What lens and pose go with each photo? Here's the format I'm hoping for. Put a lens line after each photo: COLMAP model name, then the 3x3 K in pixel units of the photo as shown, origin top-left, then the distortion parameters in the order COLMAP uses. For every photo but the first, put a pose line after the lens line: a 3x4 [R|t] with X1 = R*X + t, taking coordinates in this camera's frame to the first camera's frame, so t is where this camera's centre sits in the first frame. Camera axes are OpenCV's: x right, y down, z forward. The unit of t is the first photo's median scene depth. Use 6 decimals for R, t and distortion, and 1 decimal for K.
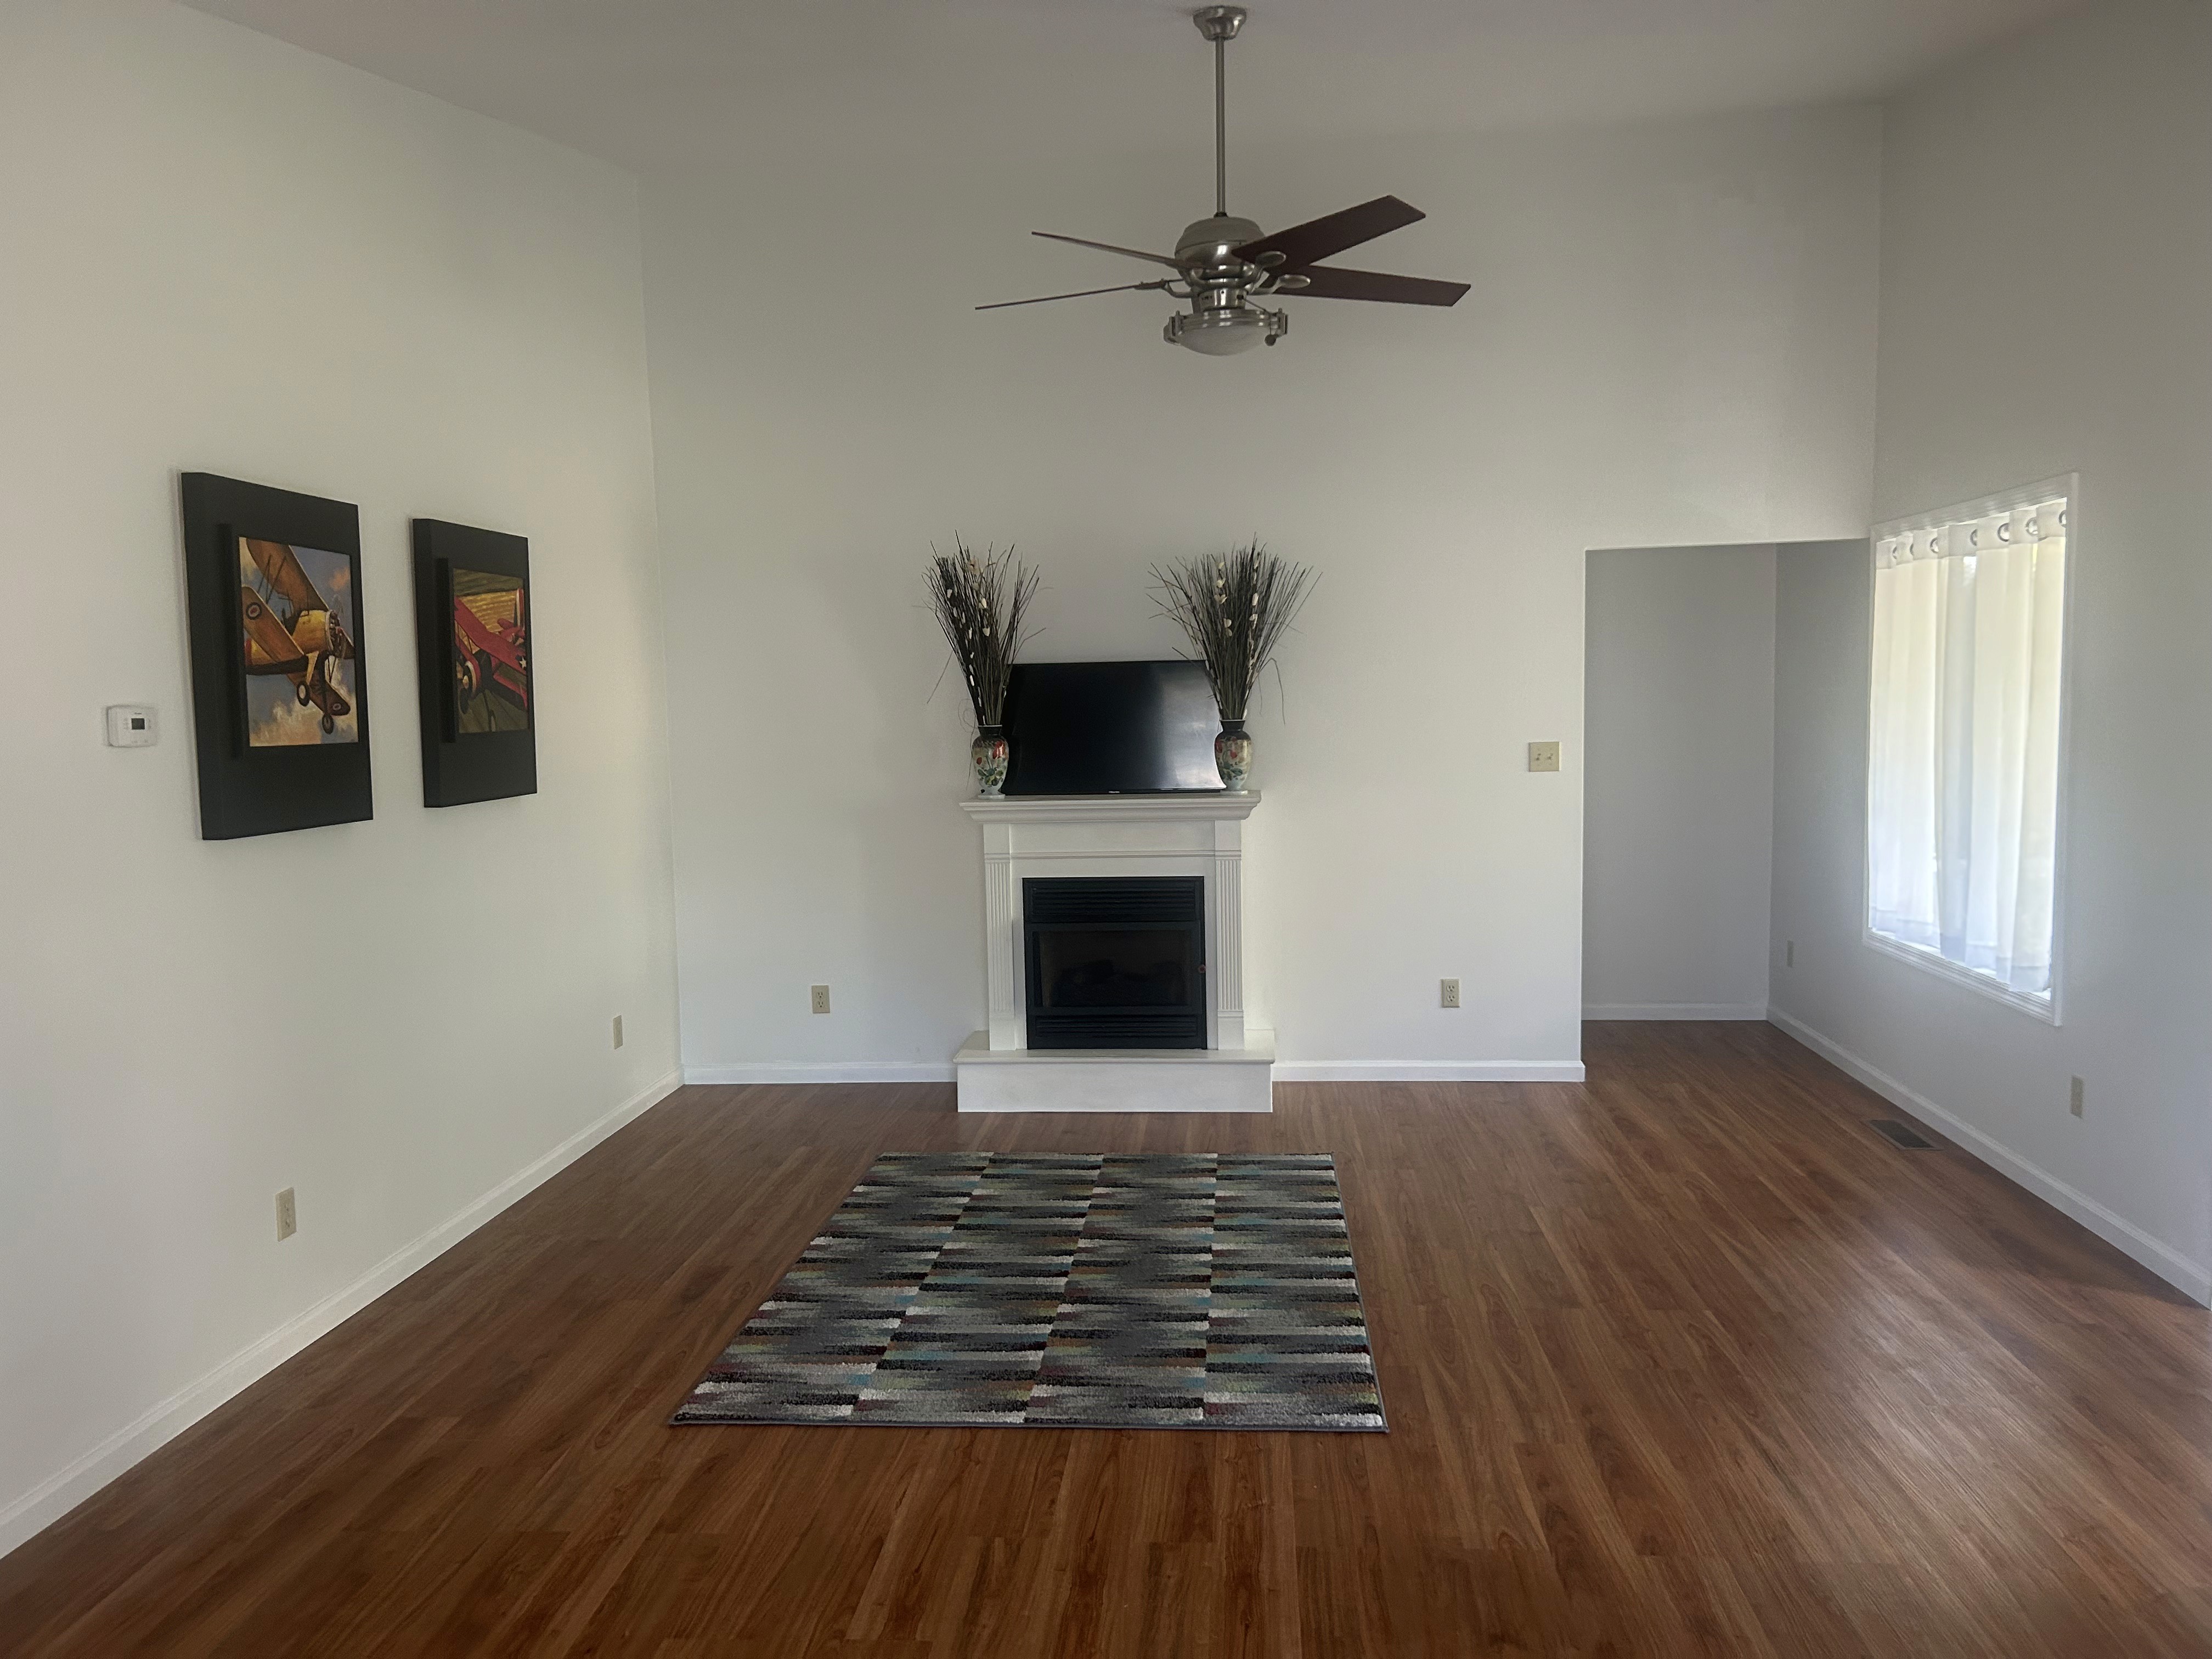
lens RADIAL K [[1676.8, 0, 1100.7], [0, 1676.8, 829.3], [0, 0, 1]] dist [0.075852, -0.083116]
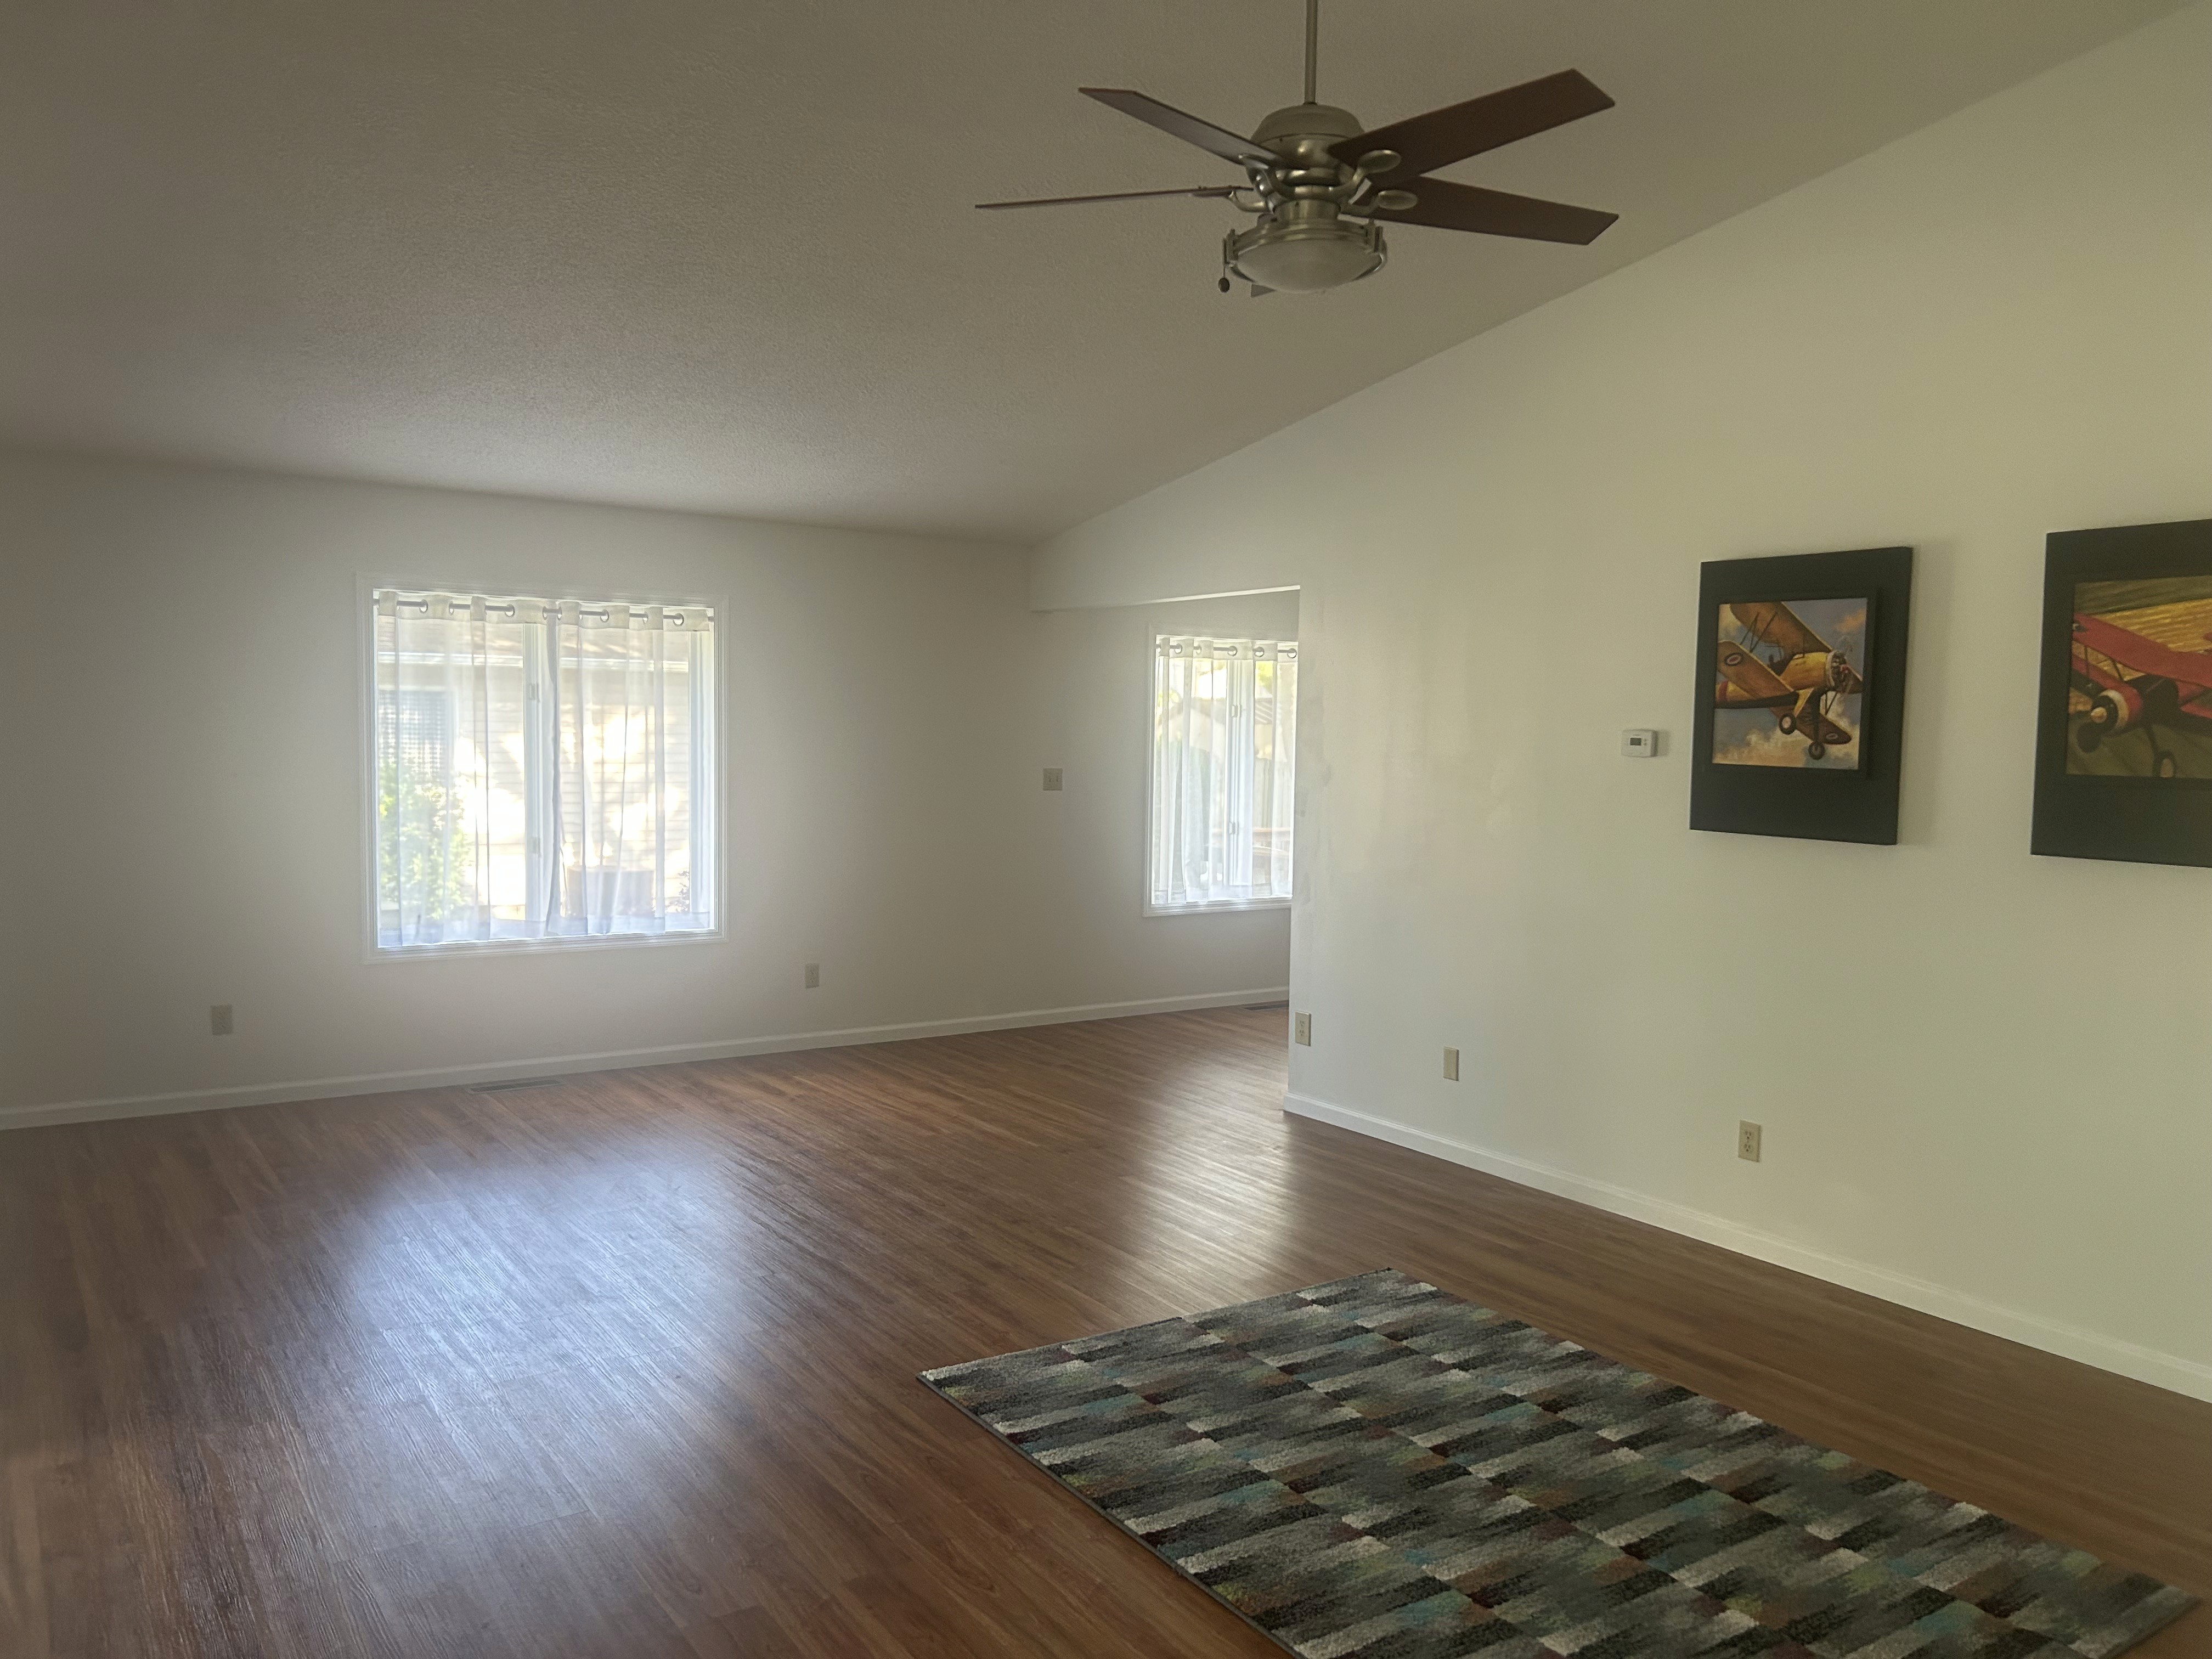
lens RADIAL K [[1676.8, 0, 1100.7], [0, 1676.8, 829.3], [0, 0, 1]] dist [0.075852, -0.083116]
pose [[-0.778507, 0.050212, -0.625625, 0.646696], [-0.051134, 0.988407, 0.142958, -0.150426], [0.625550, 0.143285, -0.766914, 1.601163]]
